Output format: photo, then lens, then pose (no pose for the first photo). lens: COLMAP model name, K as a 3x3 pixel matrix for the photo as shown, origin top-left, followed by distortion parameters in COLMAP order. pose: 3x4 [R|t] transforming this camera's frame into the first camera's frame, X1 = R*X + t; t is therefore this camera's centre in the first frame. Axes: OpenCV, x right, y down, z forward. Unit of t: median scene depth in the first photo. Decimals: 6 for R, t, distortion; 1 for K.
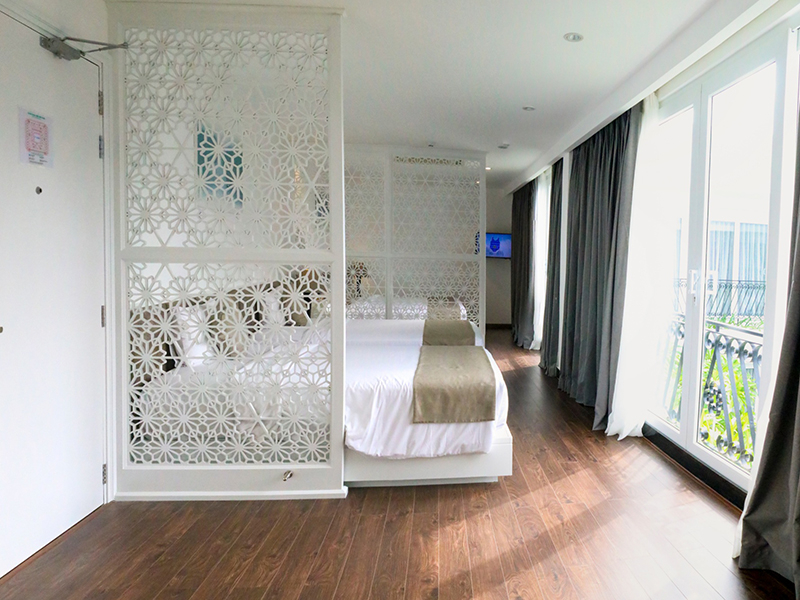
lens RADIAL K [[618.9, 0, 365.3], [0, 618.9, 307.7], [0, 0, 1]] dist [-0.092745, -0.004897]
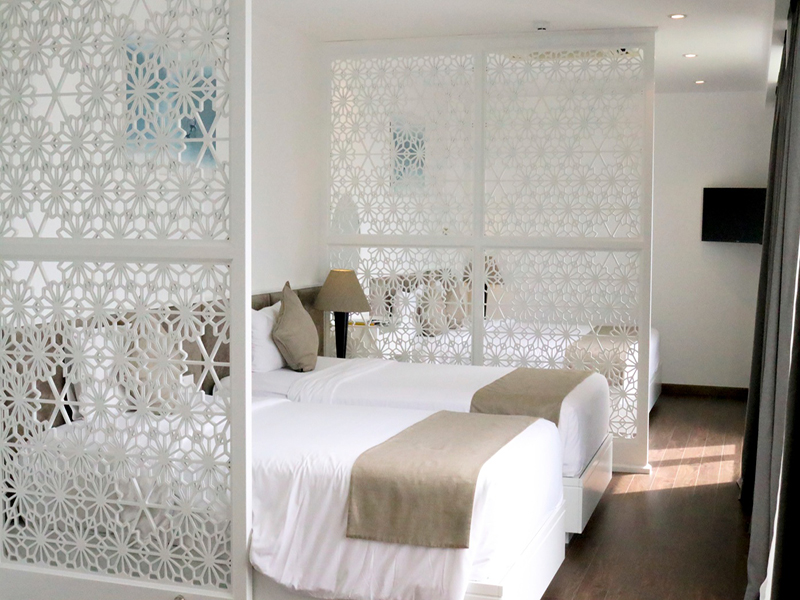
lens RADIAL K [[1118.0, 0, 401.4], [0, 1118.0, 257.3], [0, 0, 1]] dist [0.039612, 0.000000]
pose [[0.891690, -0.001680, -0.452643, 0.591926], [-0.037739, 0.996235, -0.078043, 0.005455], [0.451070, 0.086672, 0.888270, 0.065114]]
